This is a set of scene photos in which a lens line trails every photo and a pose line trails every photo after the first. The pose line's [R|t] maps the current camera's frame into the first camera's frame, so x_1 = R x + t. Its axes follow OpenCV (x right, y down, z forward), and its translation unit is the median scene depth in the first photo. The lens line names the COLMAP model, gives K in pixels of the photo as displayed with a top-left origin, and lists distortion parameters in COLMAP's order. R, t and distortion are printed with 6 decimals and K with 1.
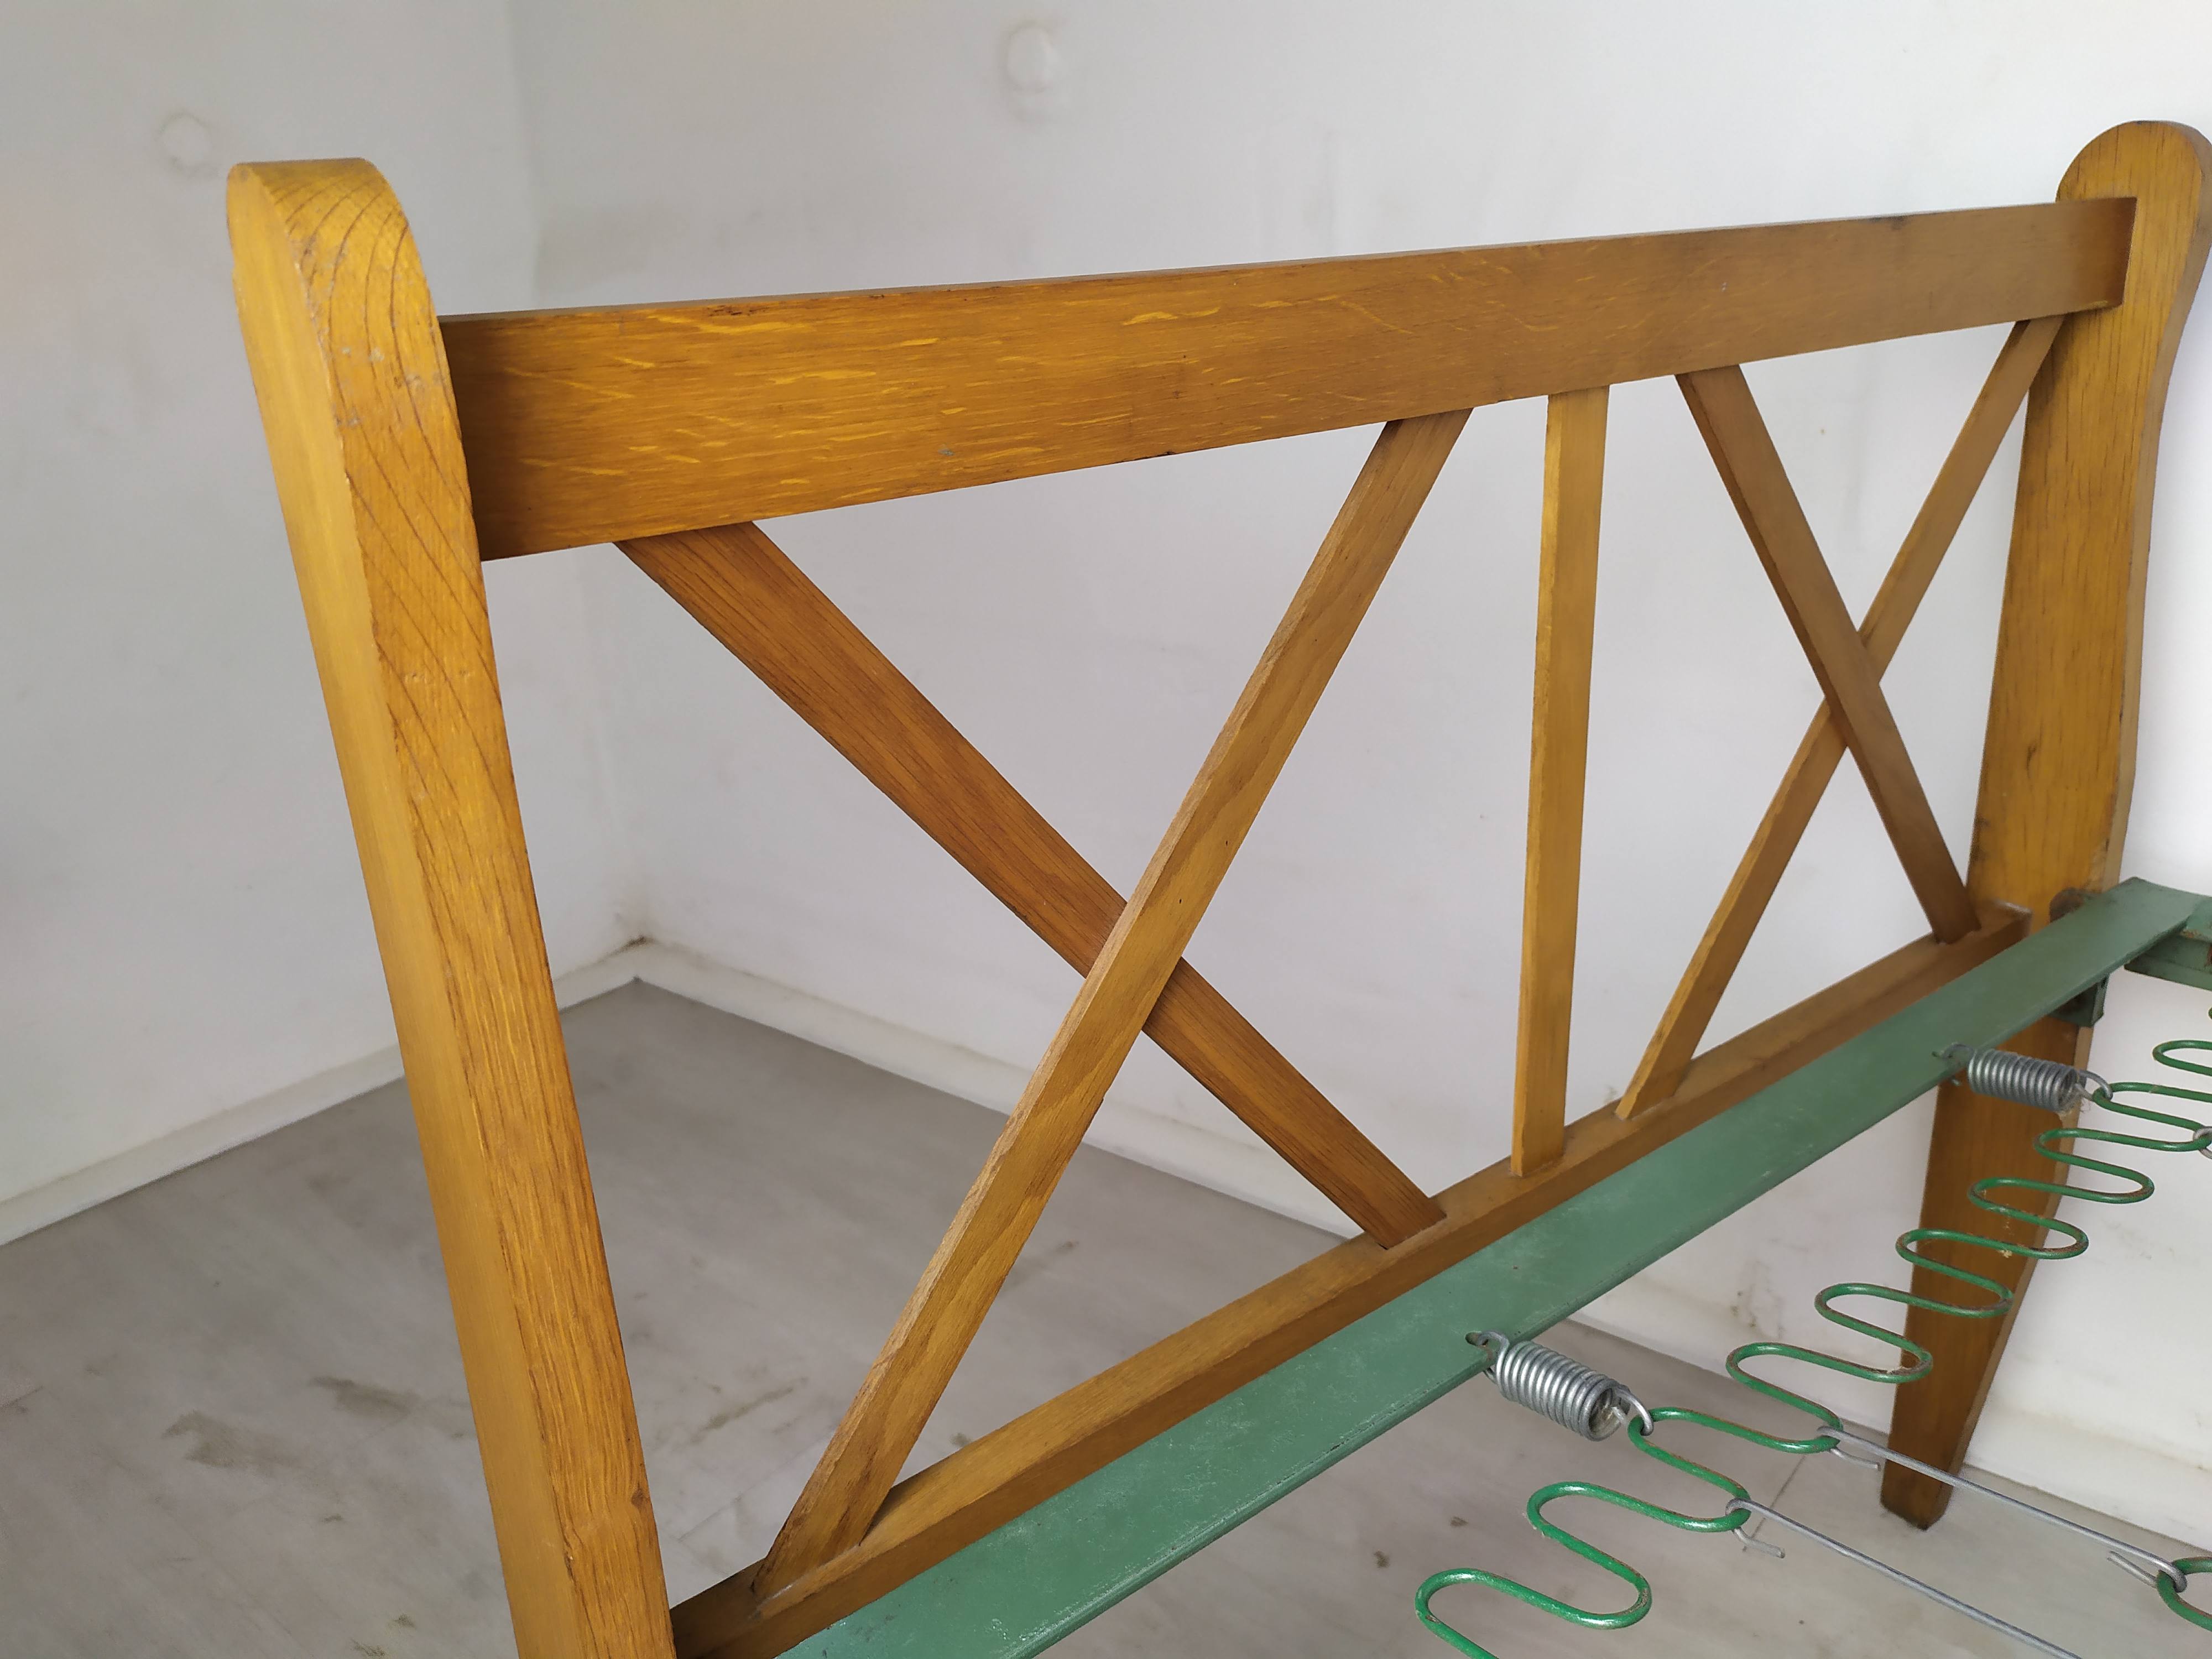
lens RADIAL K [[1653.5, 0, 1096.8], [0, 1653.5, 838.9], [0, 0, 1]] dist [0.043981, -0.041602]
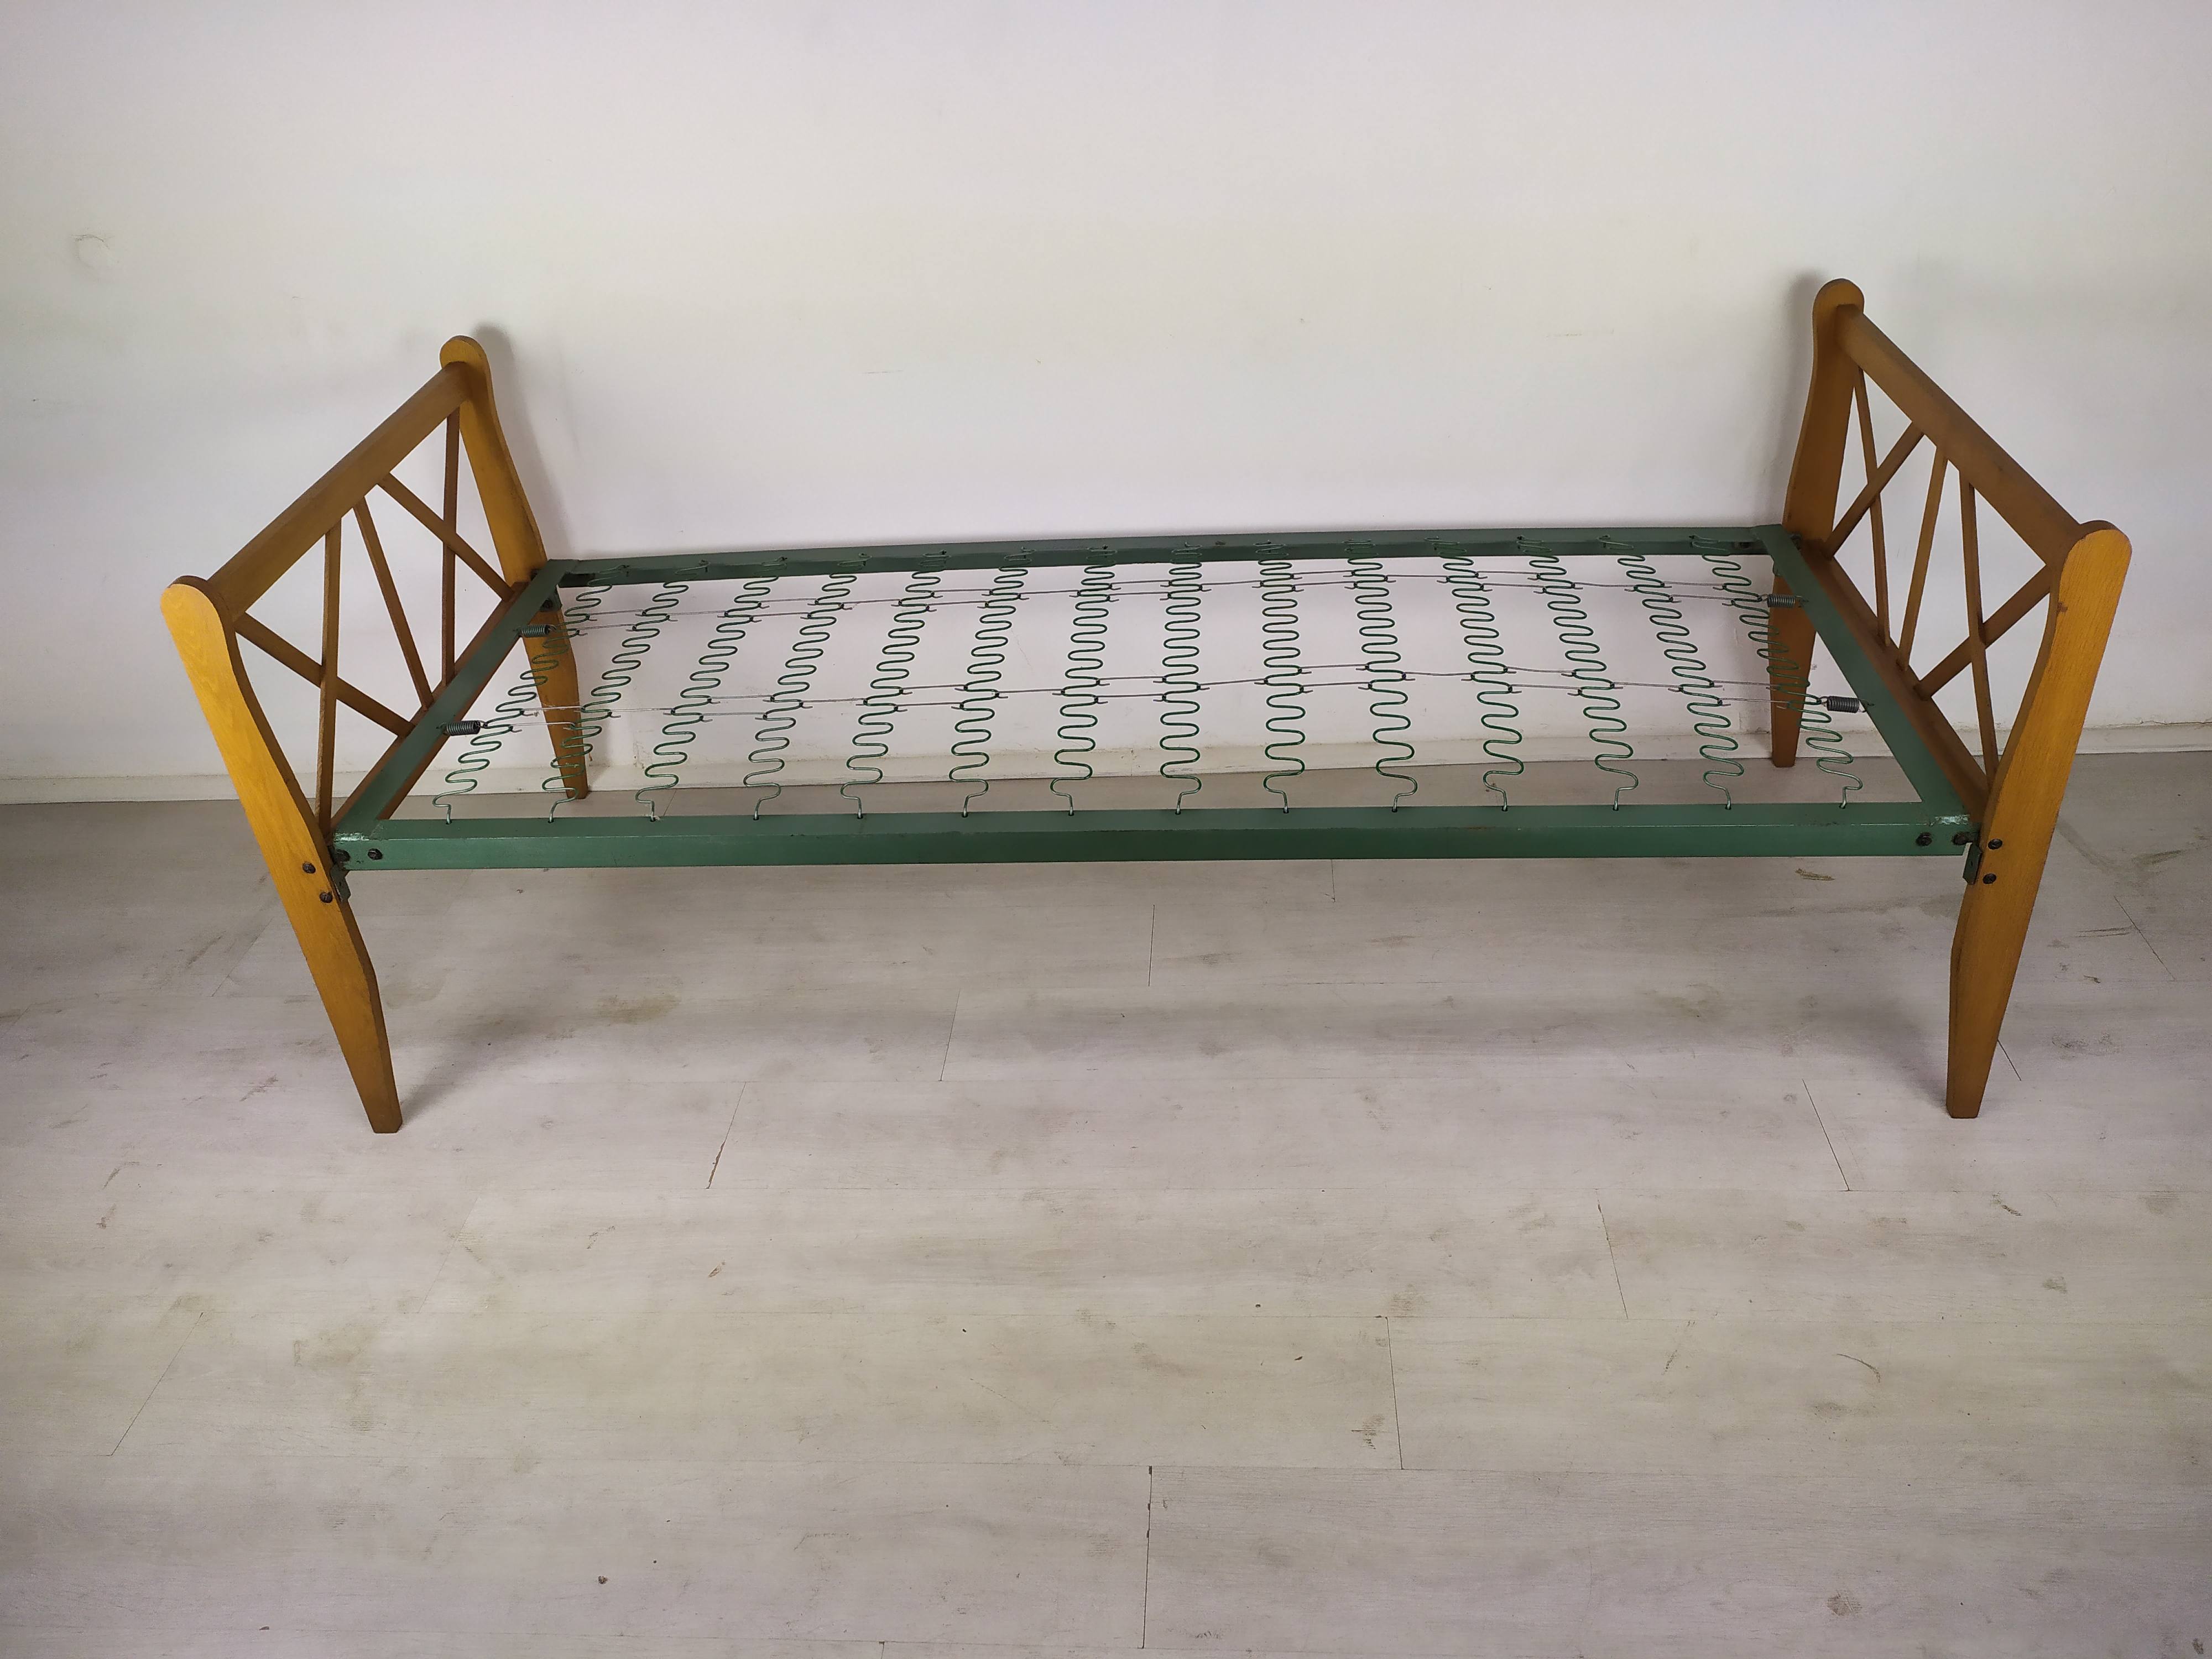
lens RADIAL K [[1678.5, 0, 1106.0], [0, 1678.5, 829.5], [0, 0, 1]] dist [0.048818, -0.048366]
pose [[0.654719, -0.420032, 0.628423, -1.379656], [0.299462, 0.907497, 0.294570, -0.227612], [-0.694021, -0.004671, 0.719939, -3.067770]]
